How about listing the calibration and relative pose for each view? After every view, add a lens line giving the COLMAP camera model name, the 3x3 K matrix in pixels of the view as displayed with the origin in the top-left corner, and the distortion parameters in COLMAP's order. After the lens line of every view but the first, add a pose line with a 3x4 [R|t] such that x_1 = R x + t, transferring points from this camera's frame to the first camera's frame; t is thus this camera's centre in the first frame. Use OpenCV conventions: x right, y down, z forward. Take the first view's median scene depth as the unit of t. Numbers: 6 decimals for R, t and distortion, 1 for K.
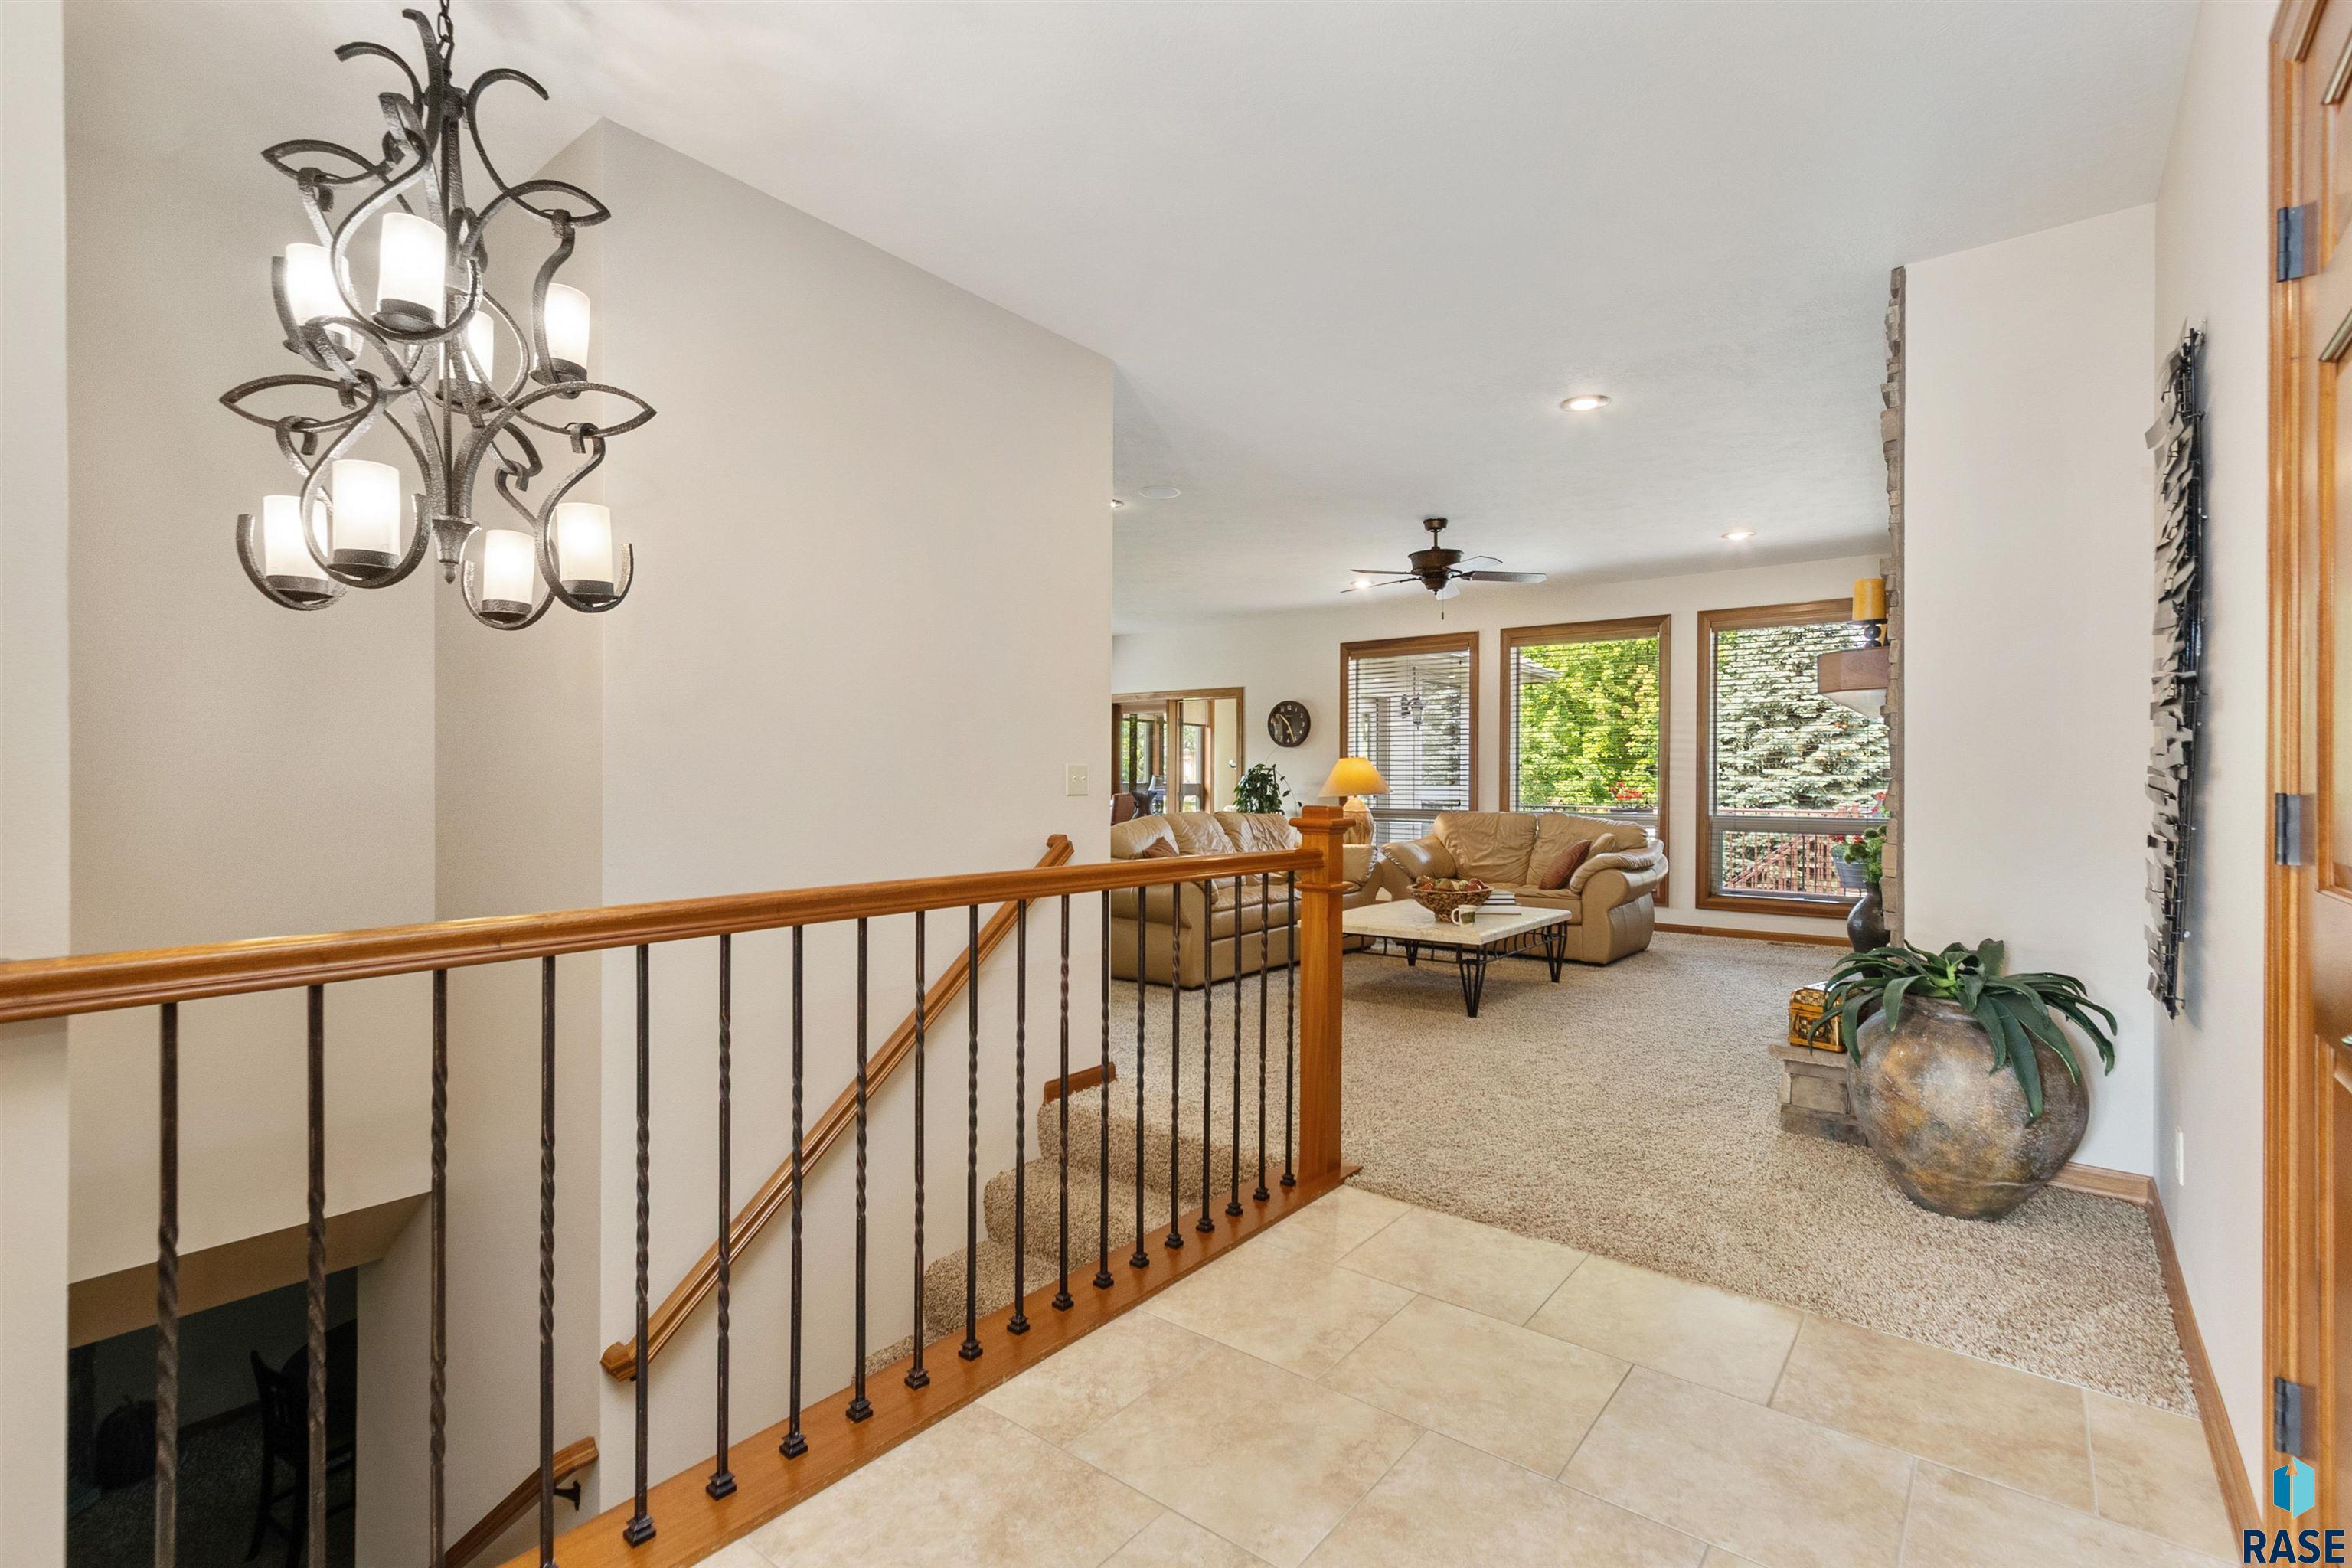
lens RADIAL K [[1084.9, 0, 1175.7], [0, 1084.9, 784.6], [0, 0, 1]] dist [0.004567, -0.000332]
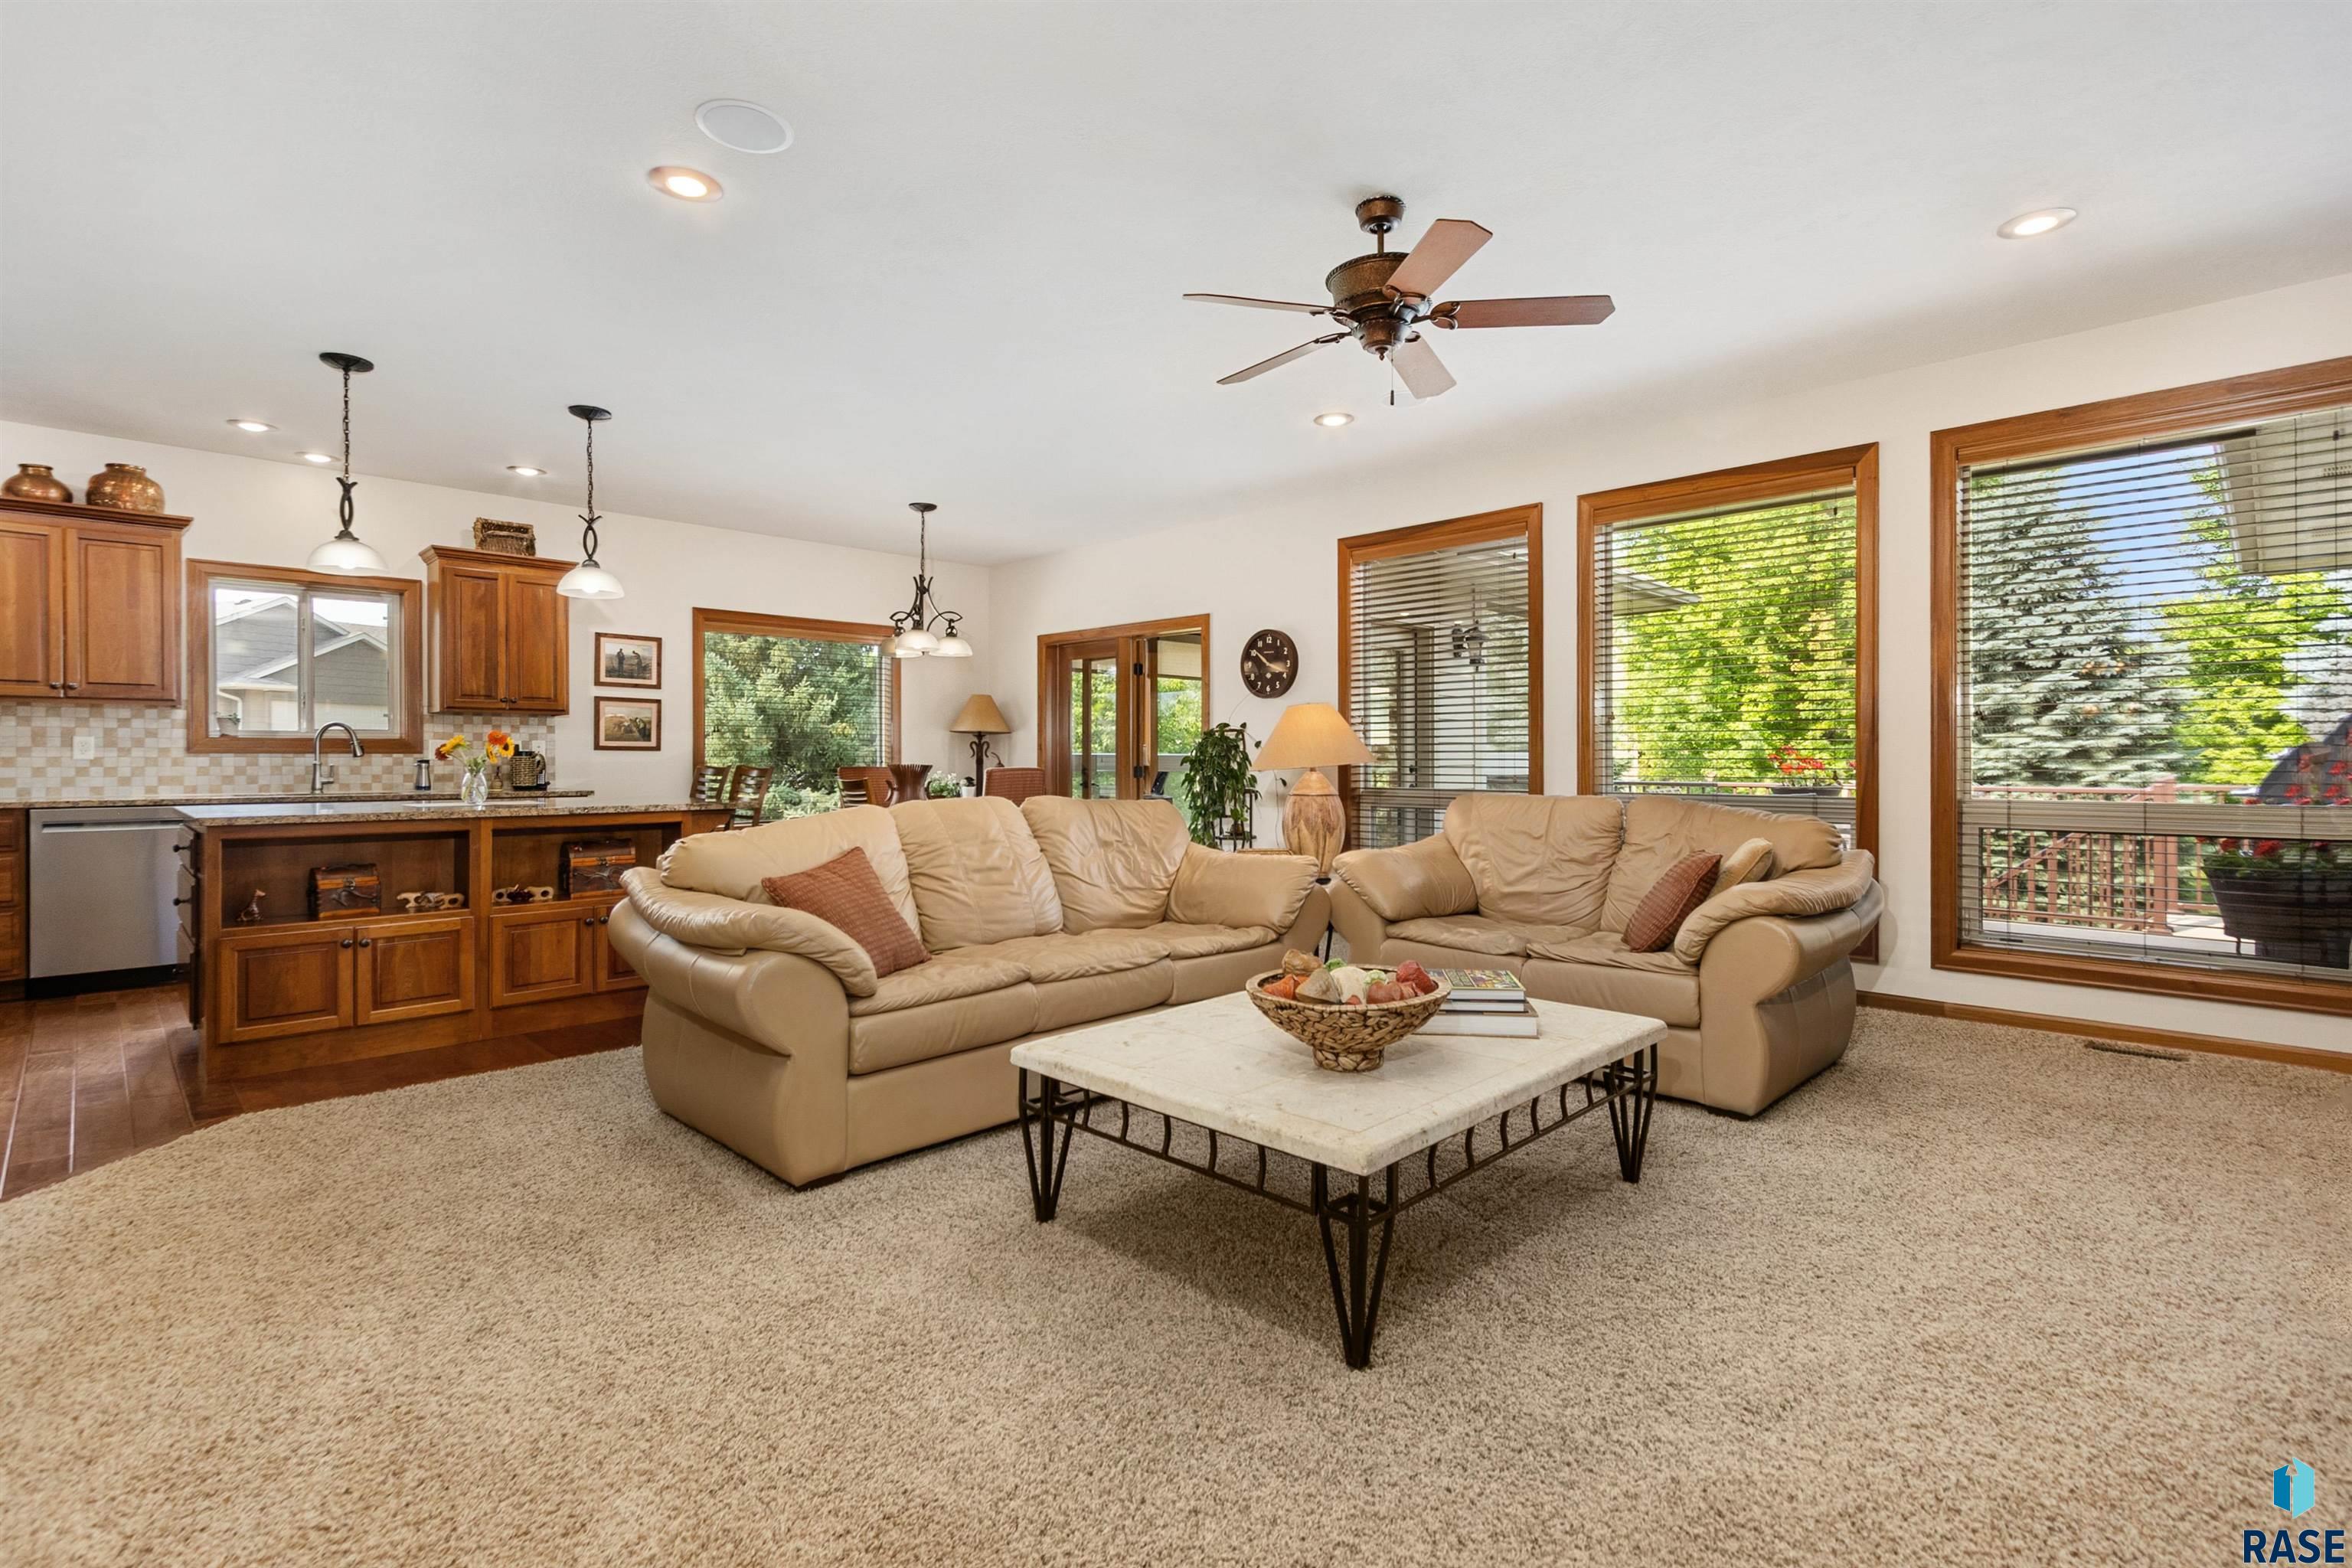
lens RADIAL K [[1084.9, 0, 1192.2], [0, 1084.9, 761.2], [0, 0, 1]] dist [0.004567, -0.000332]
pose [[0.993292, -0.008230, -0.115339, 0.063602], [0.008110, 0.999966, -0.001513, 0.002462], [0.115348, 0.000567, 0.993325, 0.152368]]
